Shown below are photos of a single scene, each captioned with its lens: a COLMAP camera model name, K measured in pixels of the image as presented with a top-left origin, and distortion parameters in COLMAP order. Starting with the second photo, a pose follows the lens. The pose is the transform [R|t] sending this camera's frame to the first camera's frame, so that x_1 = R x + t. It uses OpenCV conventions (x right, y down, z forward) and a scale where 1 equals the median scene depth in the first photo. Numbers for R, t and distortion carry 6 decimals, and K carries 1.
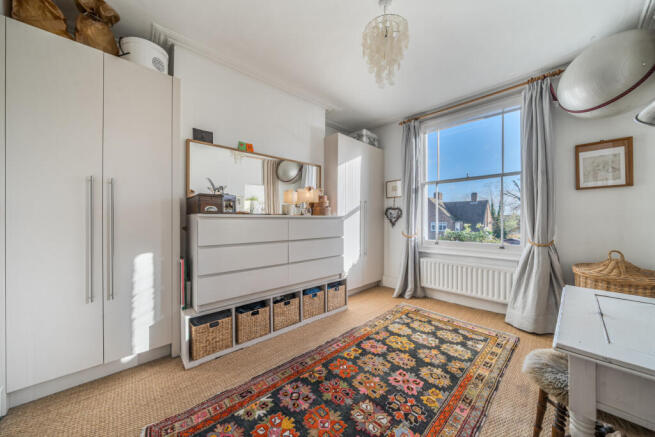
lens RADIAL K [[223.7, 0, 328.1], [0, 223.7, 217.8], [0, 0, 1]] dist [-0.005998, -0.000200]
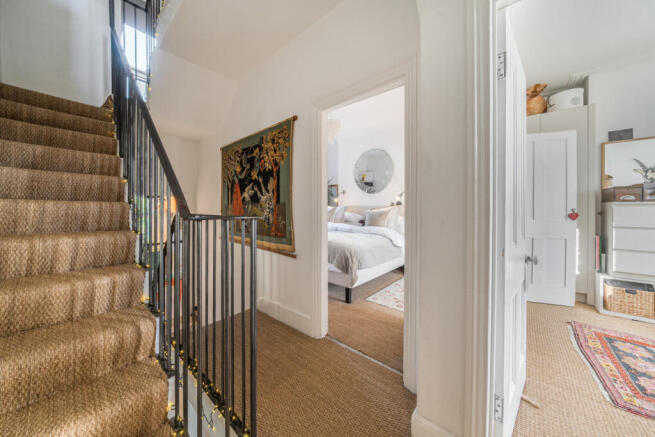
lens RADIAL K [[223.7, 0, 324.6], [0, 223.7, 207.0], [0, 0, 1]] dist [-0.005998, -0.000200]
pose [[0.111290, 0.003004, -0.993783, 0.501290], [0.002021, 0.999993, 0.003249, 0.004344], [0.993786, -0.002370, 0.111283, -0.800056]]
